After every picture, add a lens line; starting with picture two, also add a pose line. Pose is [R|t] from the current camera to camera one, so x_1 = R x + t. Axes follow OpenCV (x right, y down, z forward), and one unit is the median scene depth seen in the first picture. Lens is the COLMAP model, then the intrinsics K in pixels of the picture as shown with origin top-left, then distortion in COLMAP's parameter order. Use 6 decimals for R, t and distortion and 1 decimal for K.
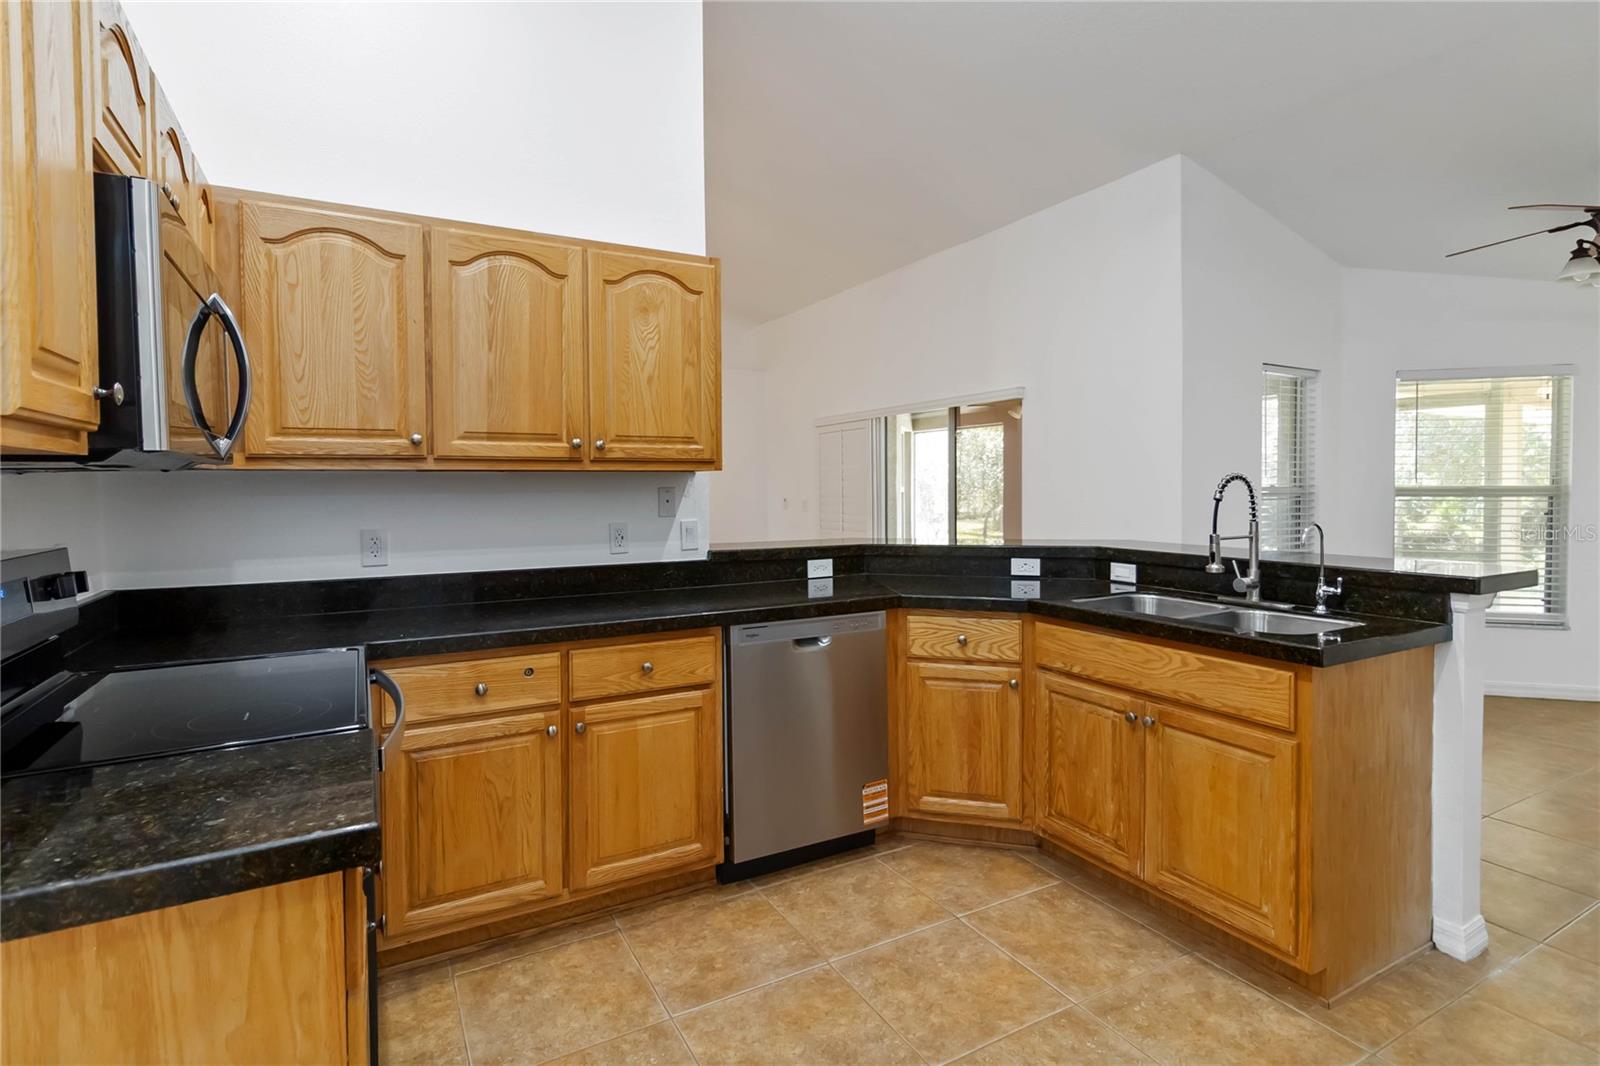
lens RADIAL K [[787.3, 0, 802.0], [0, 787.3, 500.6], [0, 0, 1]] dist [0.001334, 0.001352]
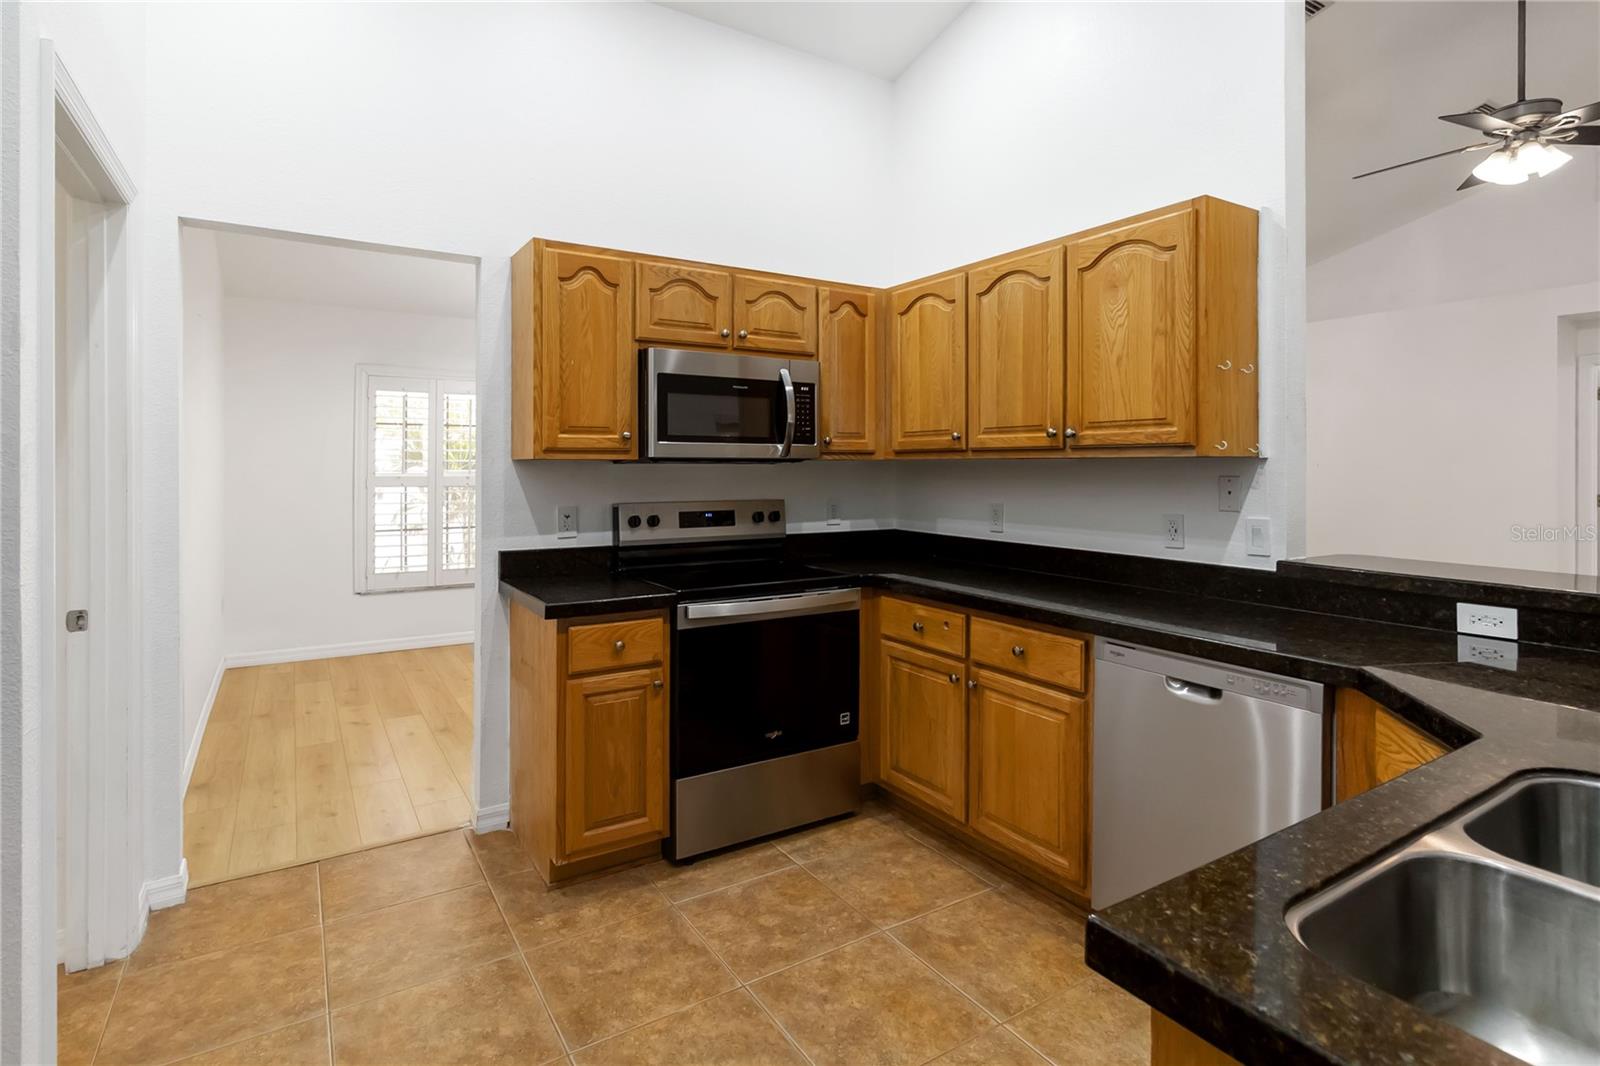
lens RADIAL K [[801.2, 0, 798.1], [0, 801.2, 459.5], [0, 0, 1]] dist [0.000203, -0.000031]
pose [[0.058676, -0.000037, -0.998277, 0.809526], [-0.020591, 0.999787, -0.001248, -0.030191], [0.998065, 0.020629, 0.058662, 0.631842]]
